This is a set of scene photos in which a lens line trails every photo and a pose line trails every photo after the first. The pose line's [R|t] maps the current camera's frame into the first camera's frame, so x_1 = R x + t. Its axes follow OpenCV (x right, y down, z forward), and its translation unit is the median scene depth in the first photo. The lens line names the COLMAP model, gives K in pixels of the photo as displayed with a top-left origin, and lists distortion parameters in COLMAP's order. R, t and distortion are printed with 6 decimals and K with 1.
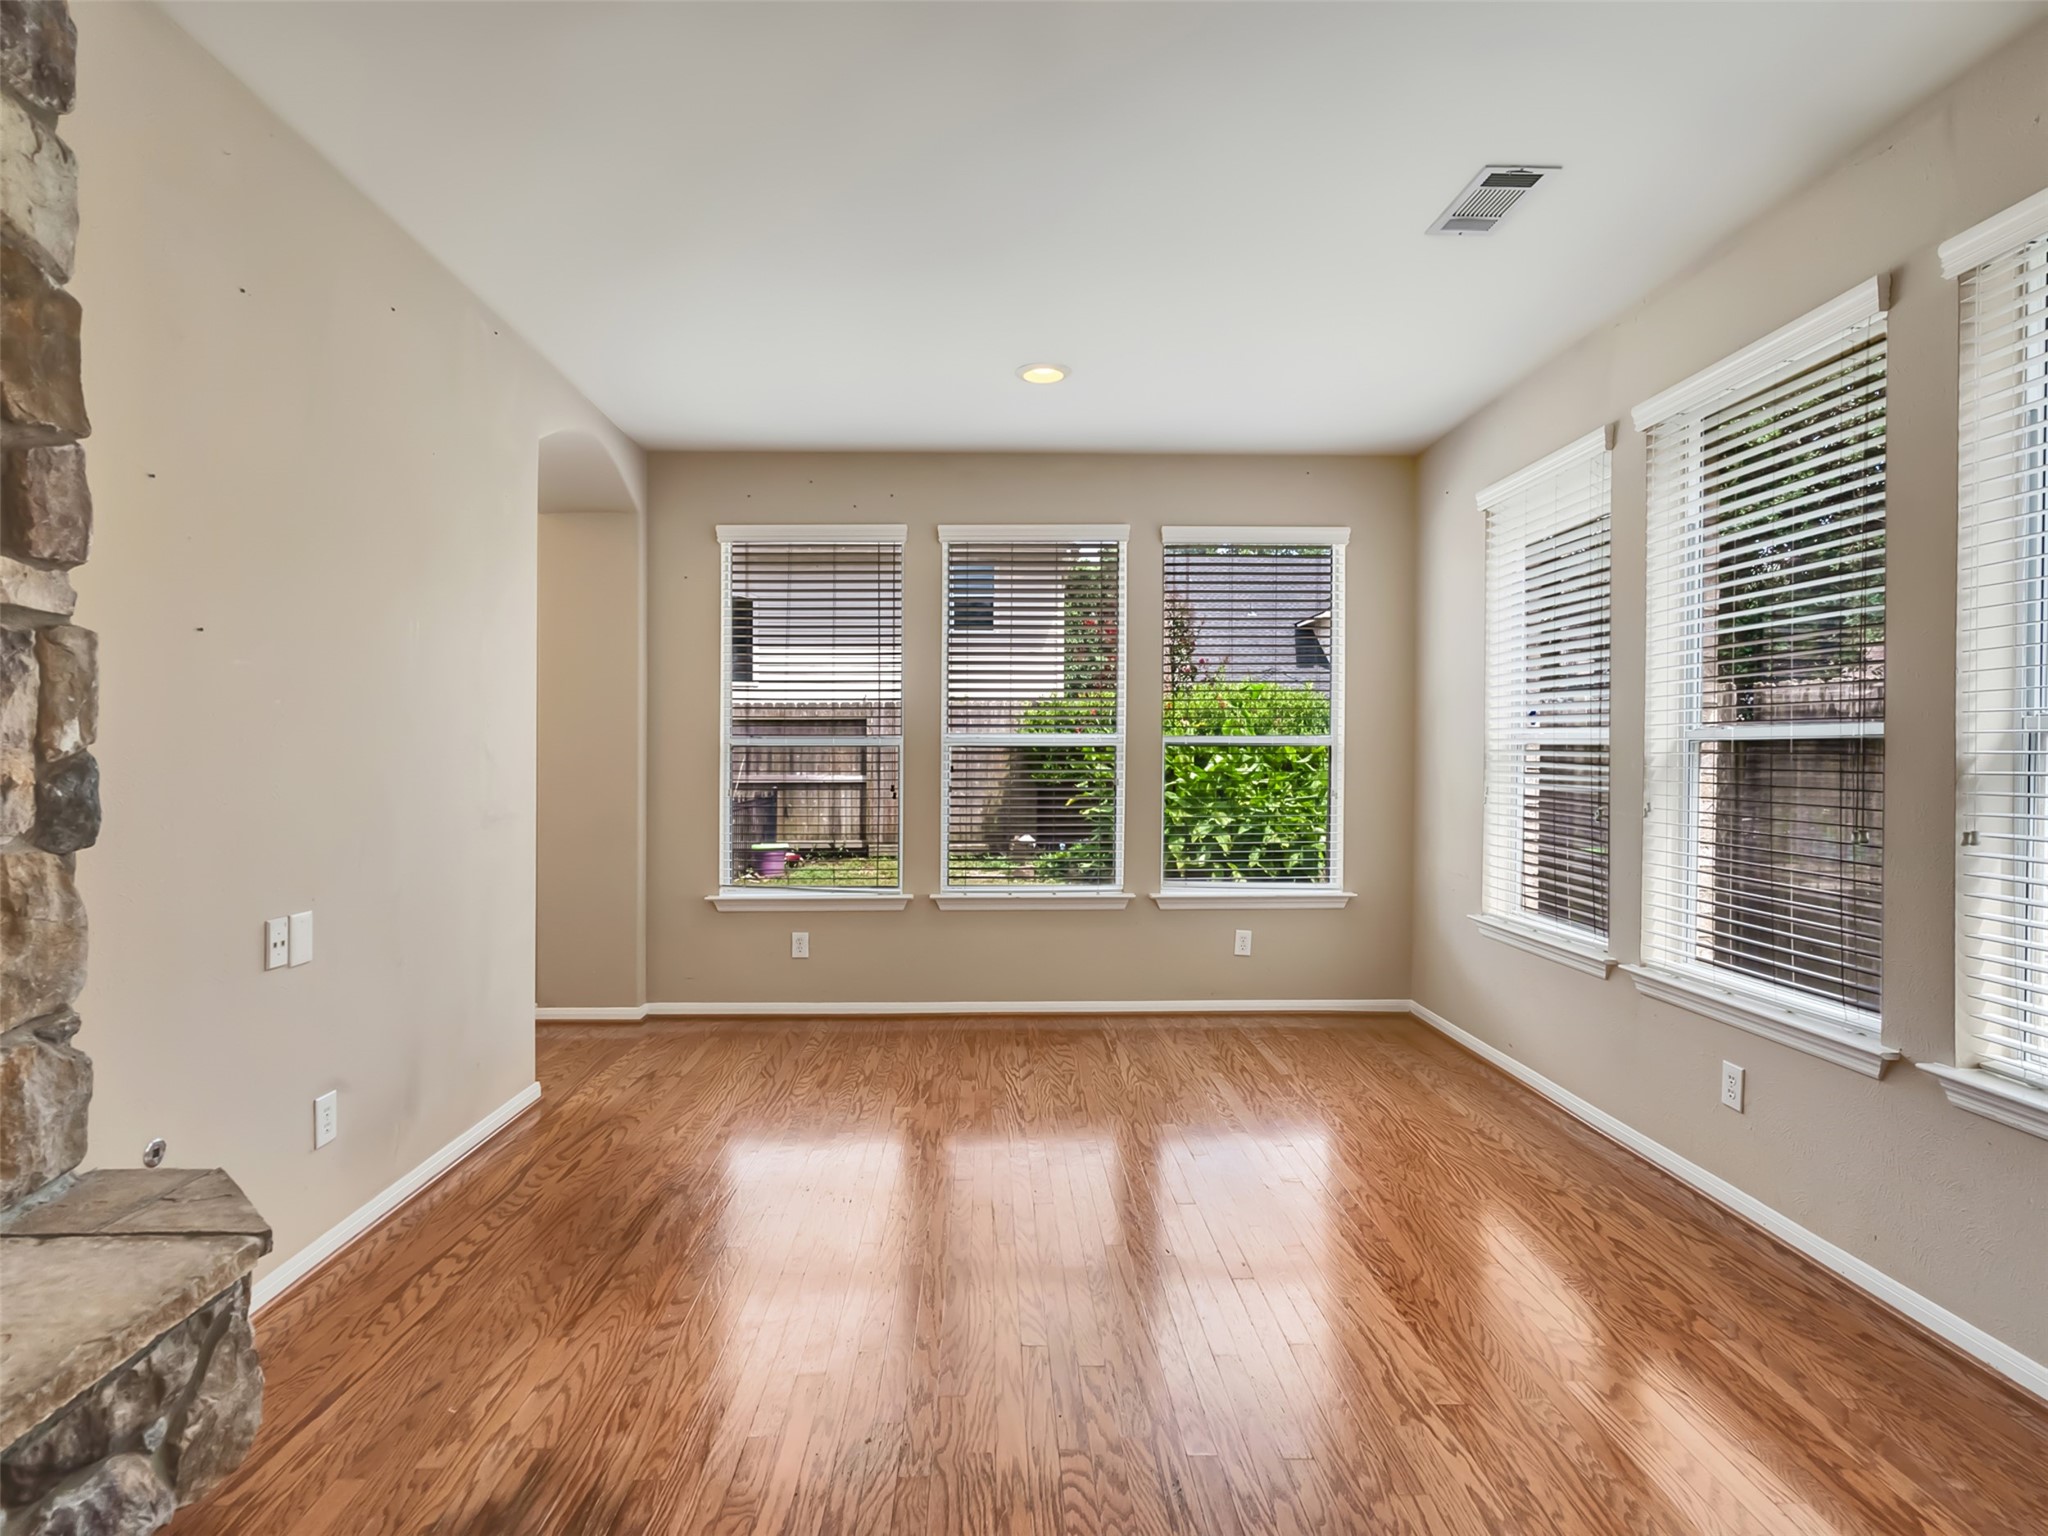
lens RADIAL K [[1046.6, 0, 992.4], [0, 1046.6, 773.7], [0, 0, 1]] dist [-0.006644, 0.003891]
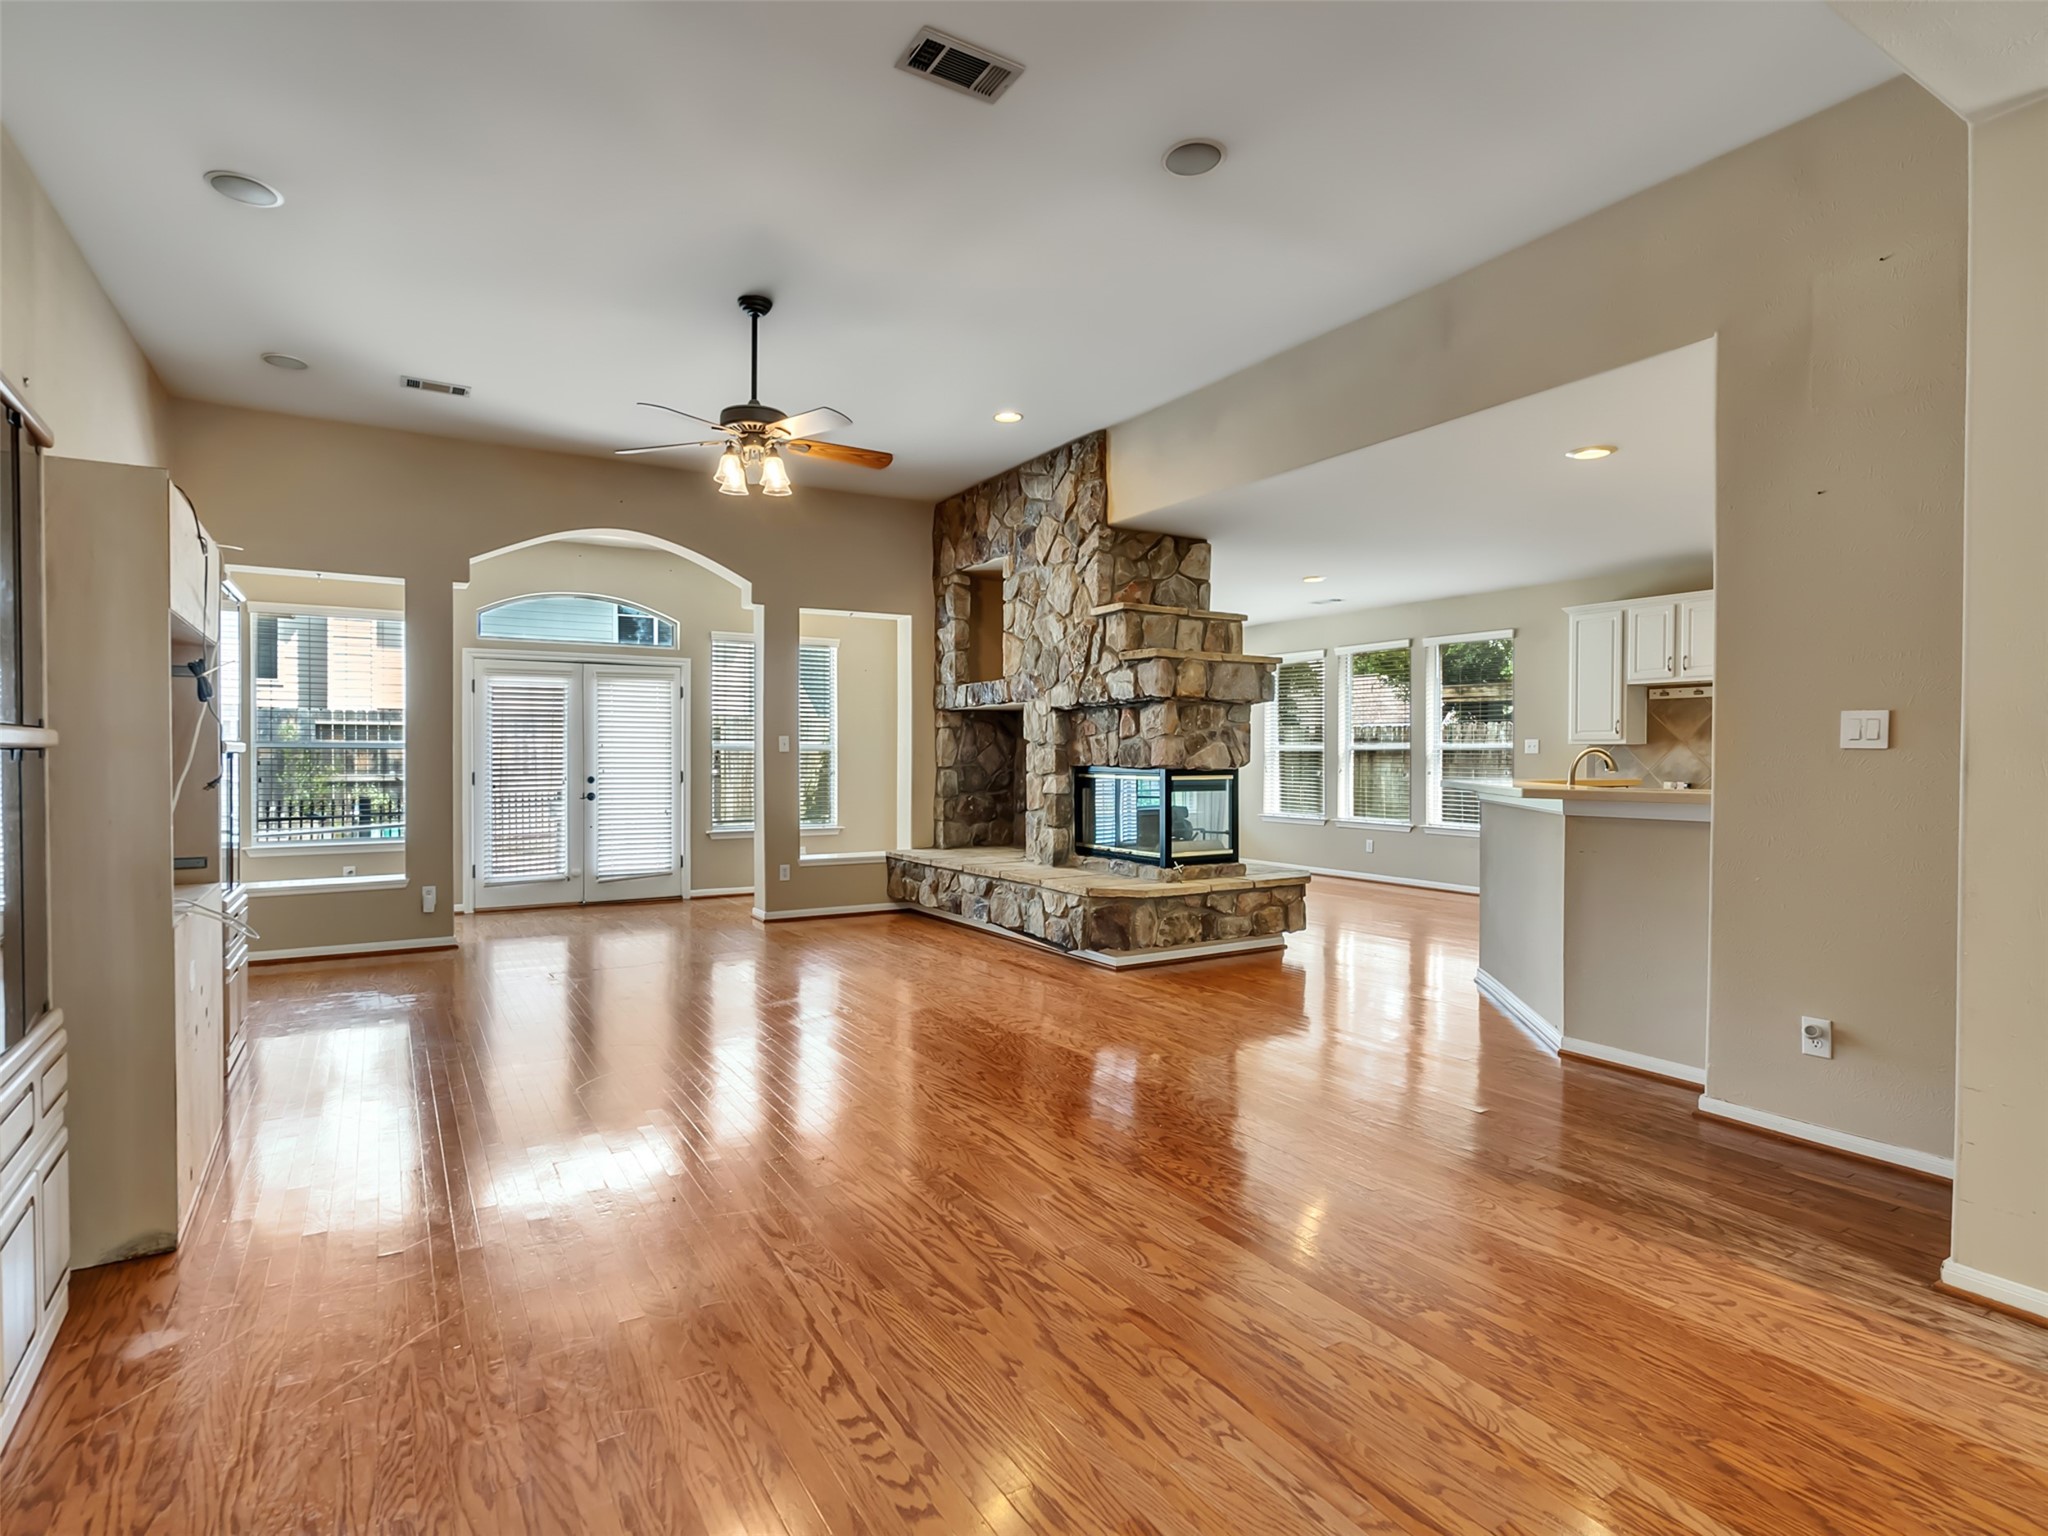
lens RADIAL K [[1046.6, 0, 1004.0], [0, 1046.6, 761.9], [0, 0, 1]] dist [-0.006644, 0.003891]
pose [[0.862790, -0.002890, 0.505555, -1.285257], [0.008788, 0.999918, -0.009281, 0.017342], [-0.505487, 0.012450, 0.862745, -0.863614]]
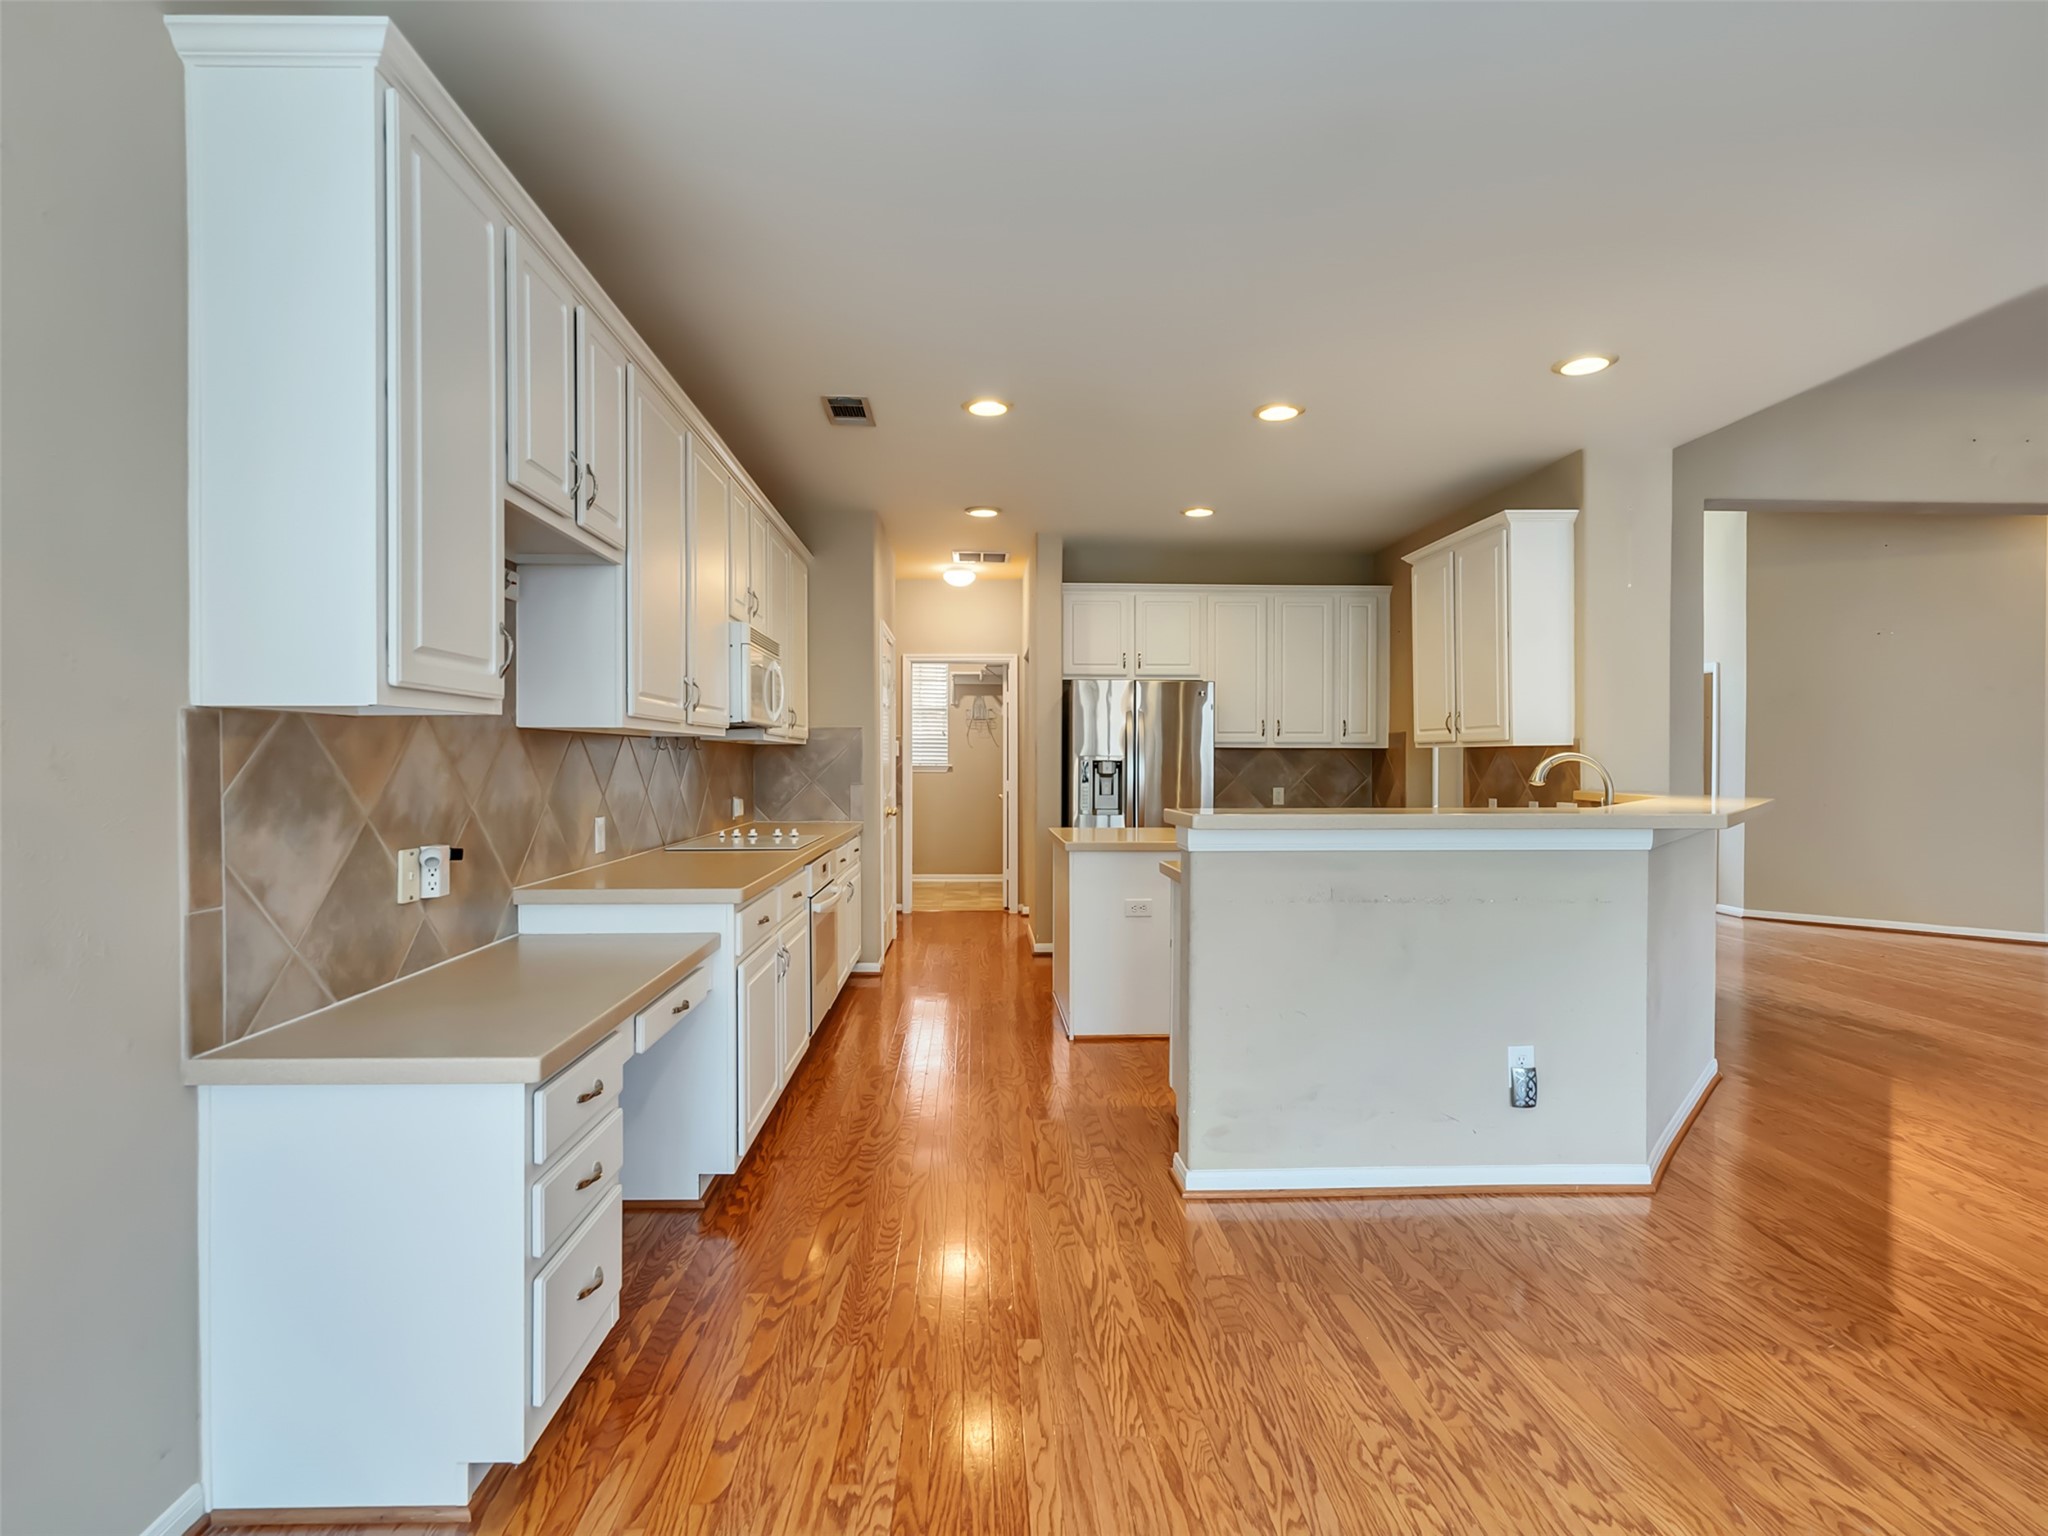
lens RADIAL K [[1046.6, 0, 999.1], [0, 1046.6, 765.6], [0, 0, 1]] dist [-0.006644, 0.003891]
pose [[-0.999831, -0.003011, -0.018150, 0.157475], [-0.003436, 0.999719, 0.023474, -0.007505], [0.018074, 0.023532, -0.999560, 0.480228]]
